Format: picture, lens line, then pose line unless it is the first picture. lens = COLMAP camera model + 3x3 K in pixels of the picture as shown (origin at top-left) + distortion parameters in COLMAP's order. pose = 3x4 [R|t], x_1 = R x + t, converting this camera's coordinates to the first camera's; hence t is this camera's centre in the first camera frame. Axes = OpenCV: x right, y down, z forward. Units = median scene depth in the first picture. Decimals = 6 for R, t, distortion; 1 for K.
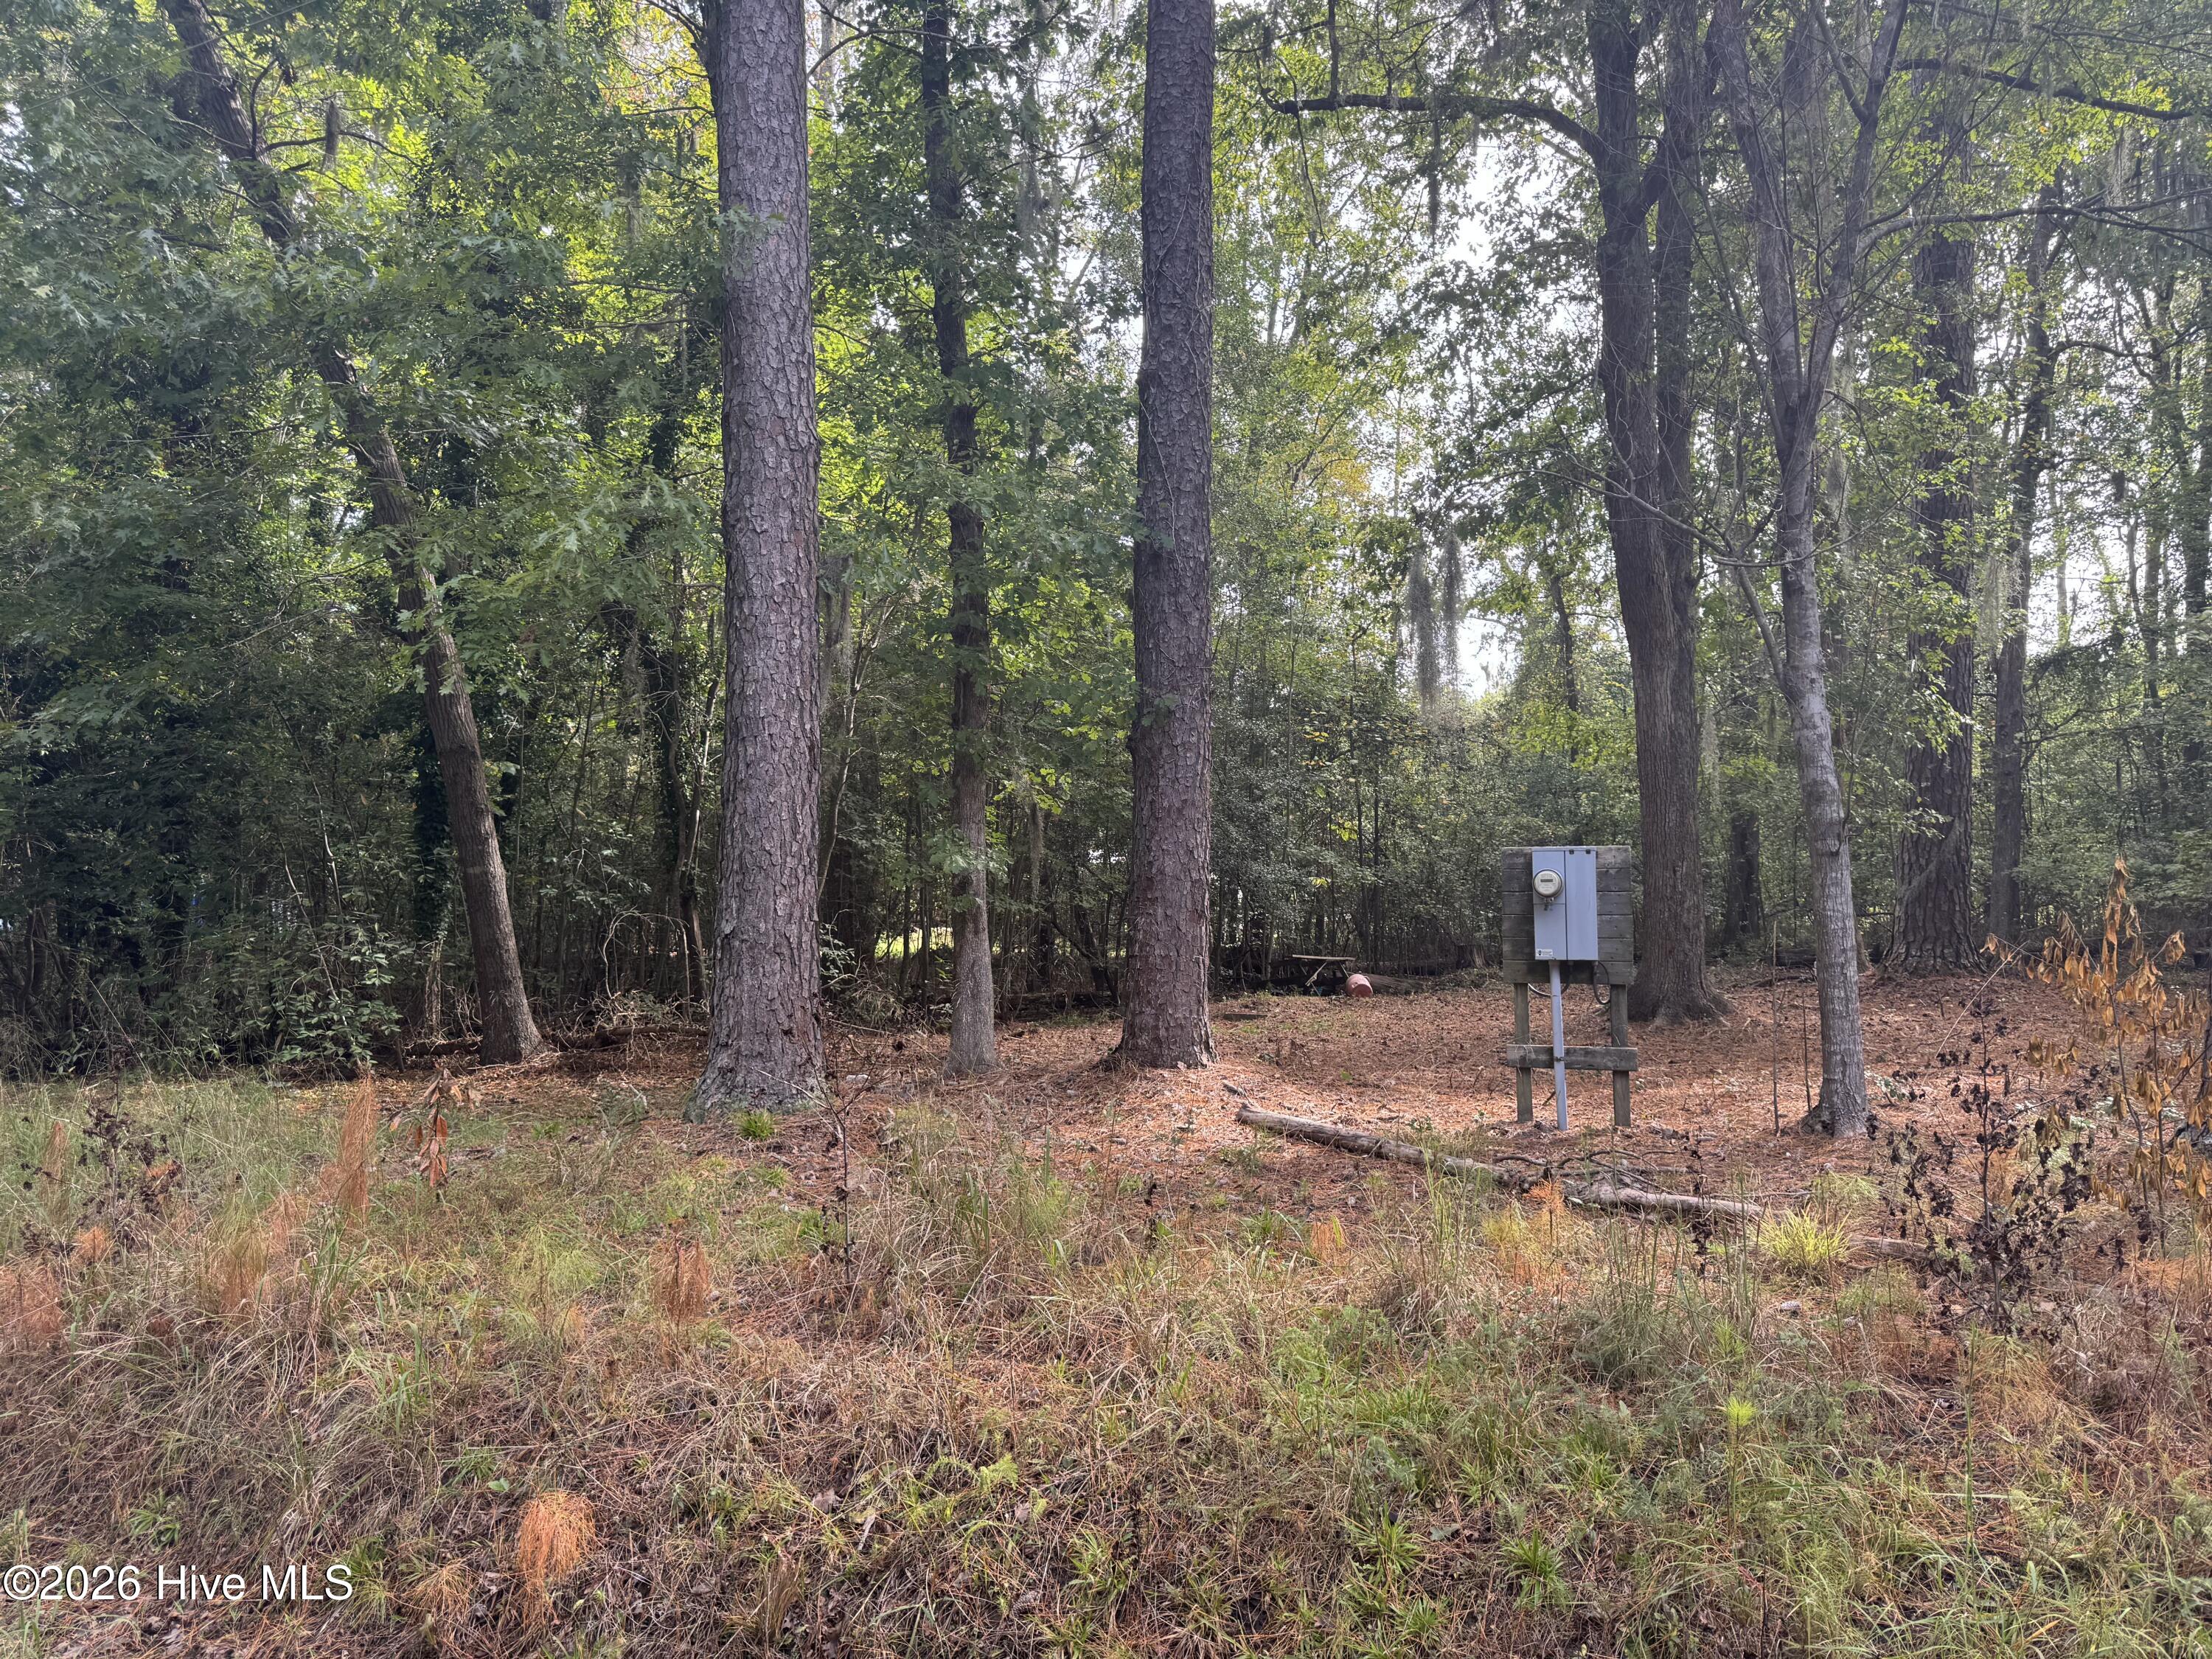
lens RADIAL K [[1518.1, 0, 1101.8], [0, 1518.1, 799.0], [0, 0, 1]] dist [-0.031462, 0.000335]
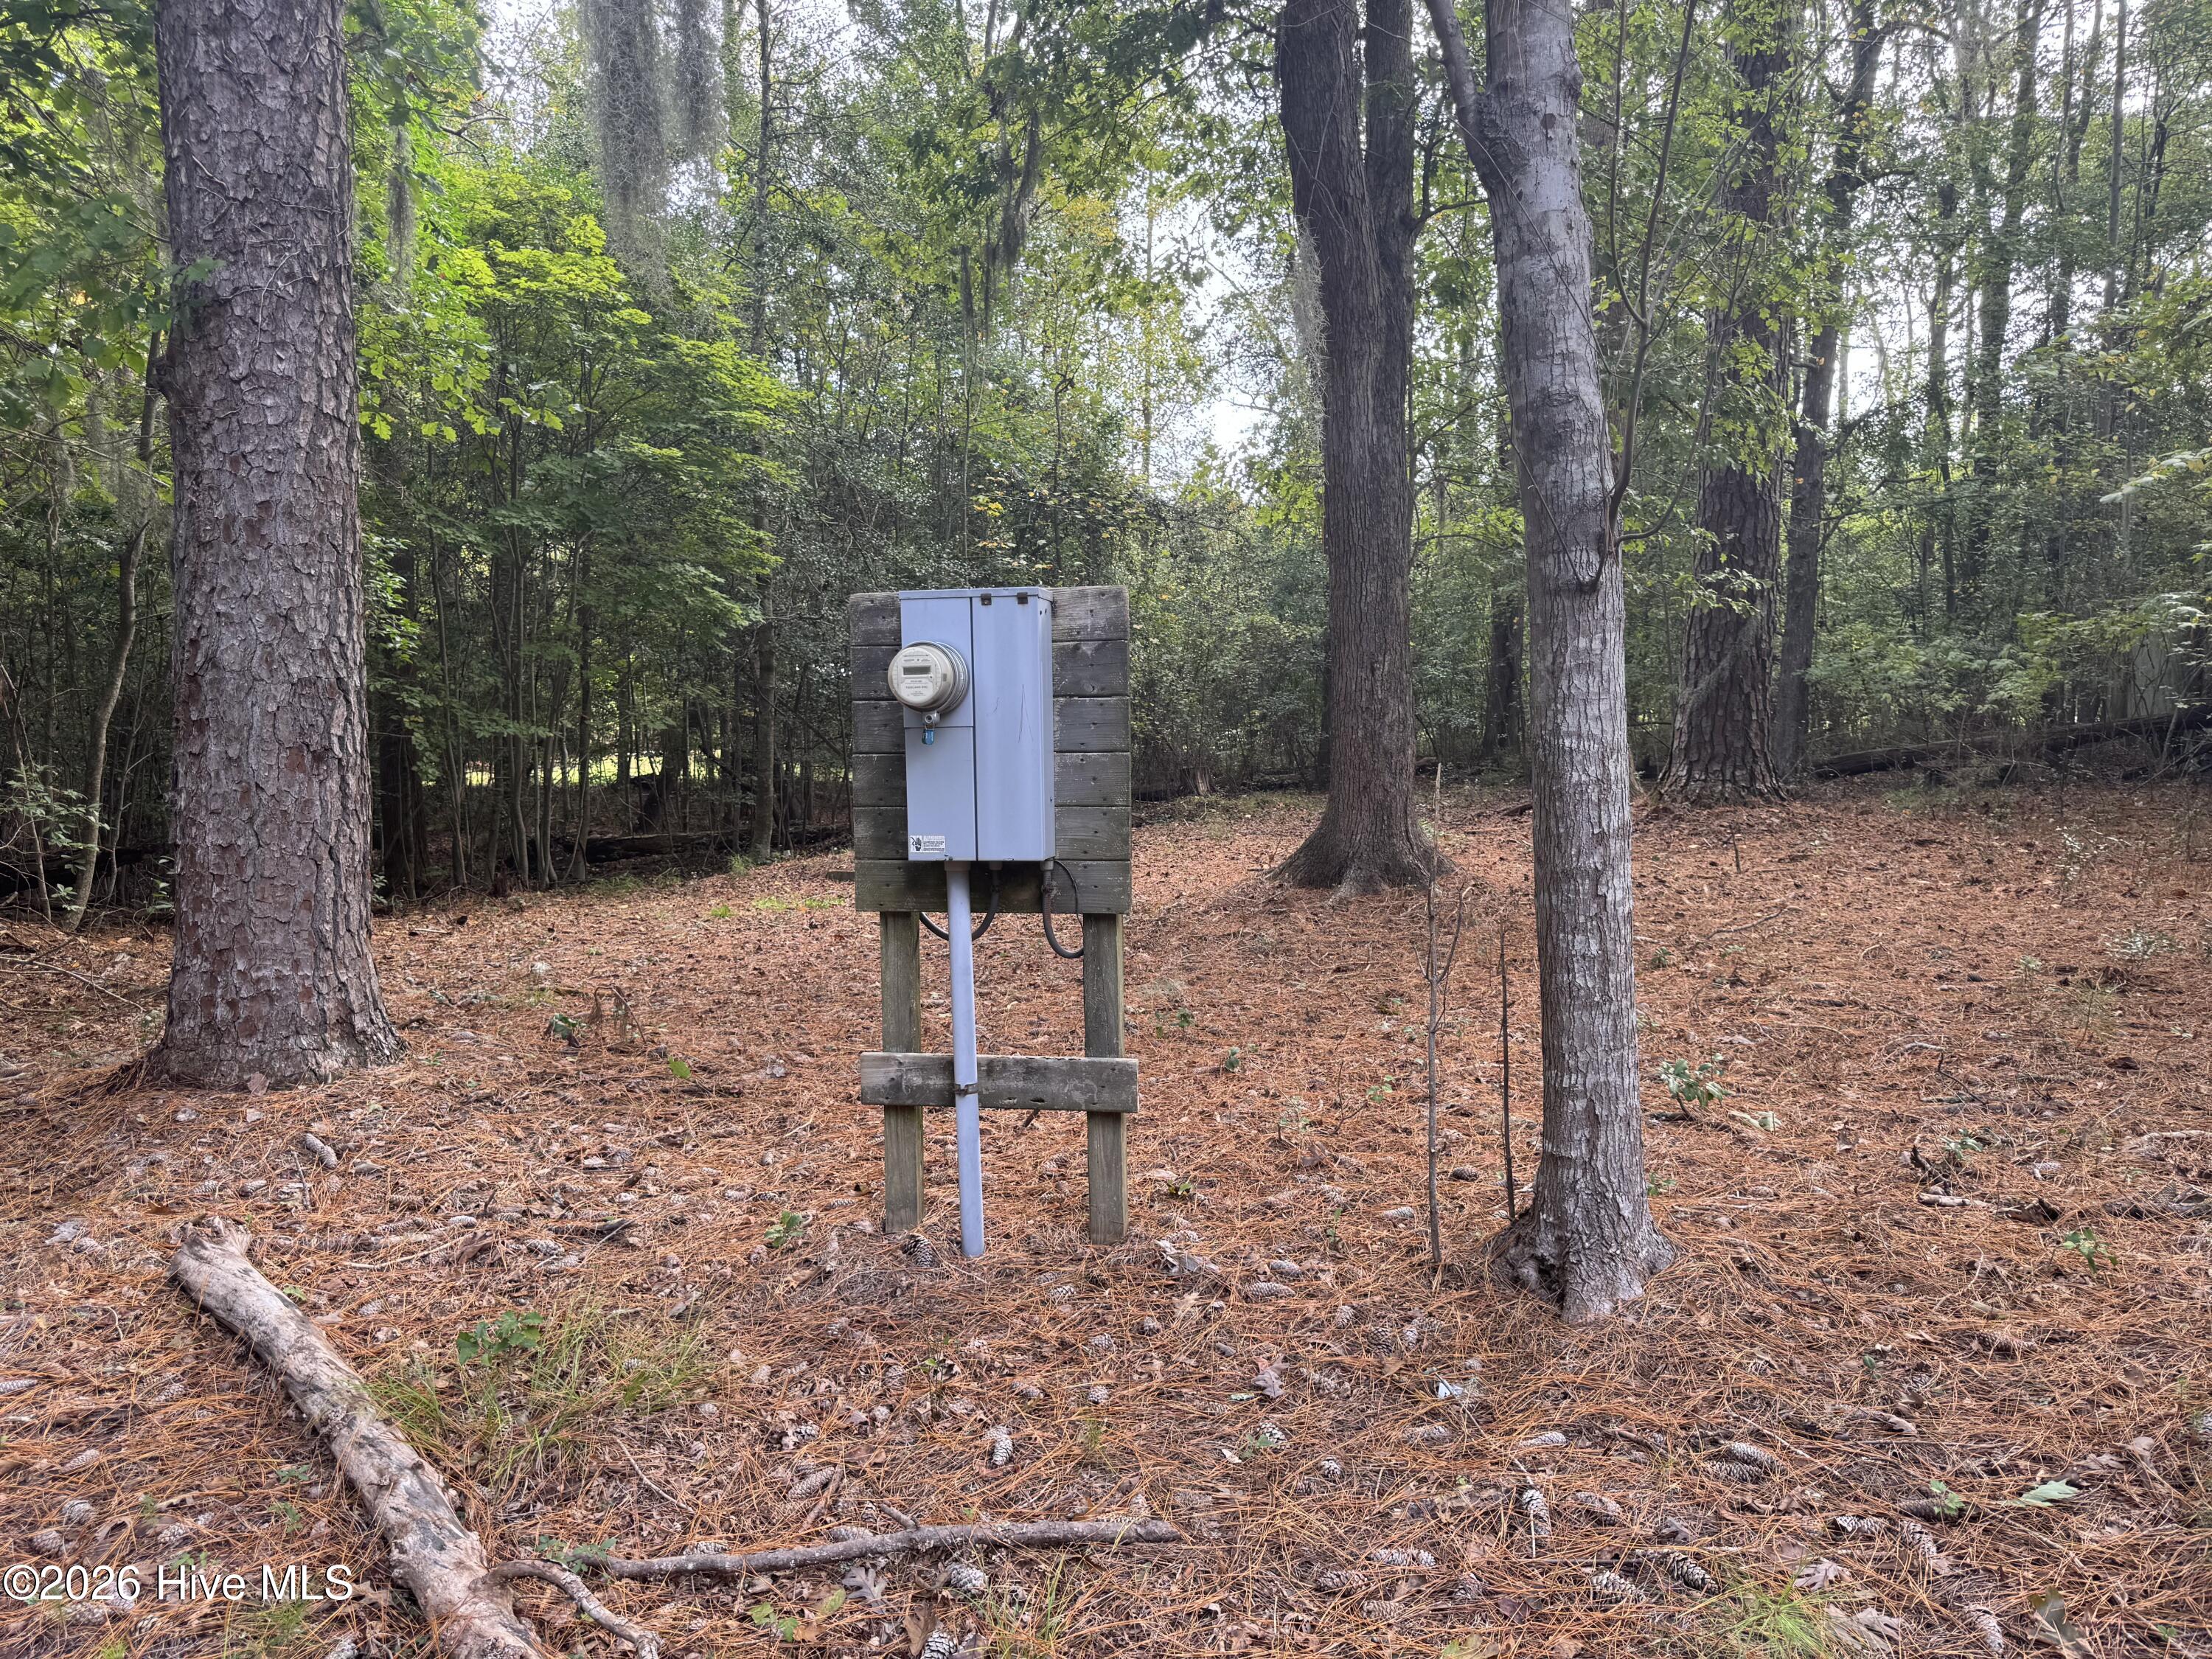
lens RADIAL K [[1556.6, 0, 1106.0], [0, 1556.6, 829.5], [0, 0, 1]] dist [-0.002195, -0.000152]
pose [[0.989605, -0.027990, 0.141063, 0.279770], [0.008436, 0.990486, 0.137354, 0.038134], [-0.143565, -0.134736, 0.980426, 0.565488]]
